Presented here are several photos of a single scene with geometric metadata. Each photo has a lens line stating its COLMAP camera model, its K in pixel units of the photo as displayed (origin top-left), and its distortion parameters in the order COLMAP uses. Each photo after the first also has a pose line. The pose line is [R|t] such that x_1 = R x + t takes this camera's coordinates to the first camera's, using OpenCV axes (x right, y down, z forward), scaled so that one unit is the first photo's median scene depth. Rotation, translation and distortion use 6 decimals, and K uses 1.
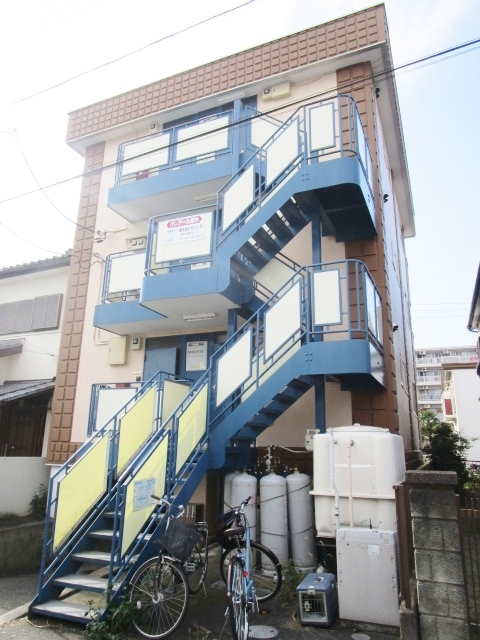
lens RADIAL K [[455.4, 0, 240.0], [0, 455.4, 320.0], [0, 0, 1]] dist [-0.023653, 0.006230]
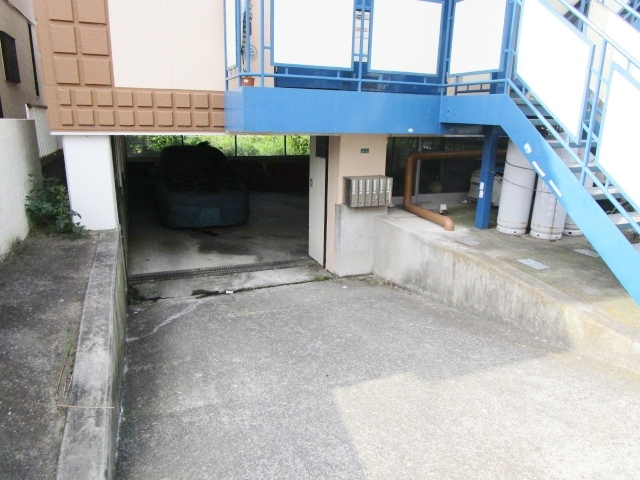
lens RADIAL K [[455.4, 0, 320.0], [0, 455.4, 240.0], [0, 0, 1]] dist [-0.023653, 0.006230]
pose [[0.697671, -0.190930, 0.690507, -0.696558], [-0.199339, 0.874036, 0.443085, 0.179912], [-0.688127, -0.446773, 0.571730, 0.580187]]
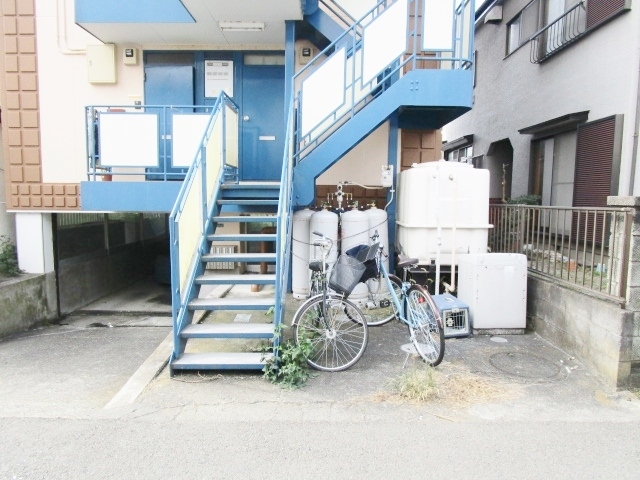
lens RADIAL K [[455.4, 0, 320.0], [0, 455.4, 240.0], [0, 0, 1]] dist [-0.023653, 0.006230]
pose [[0.917760, -0.049843, 0.393994, -0.291804], [-0.097121, 0.933800, 0.344362, 0.055285], [-0.385076, -0.354307, 0.852164, 0.137623]]
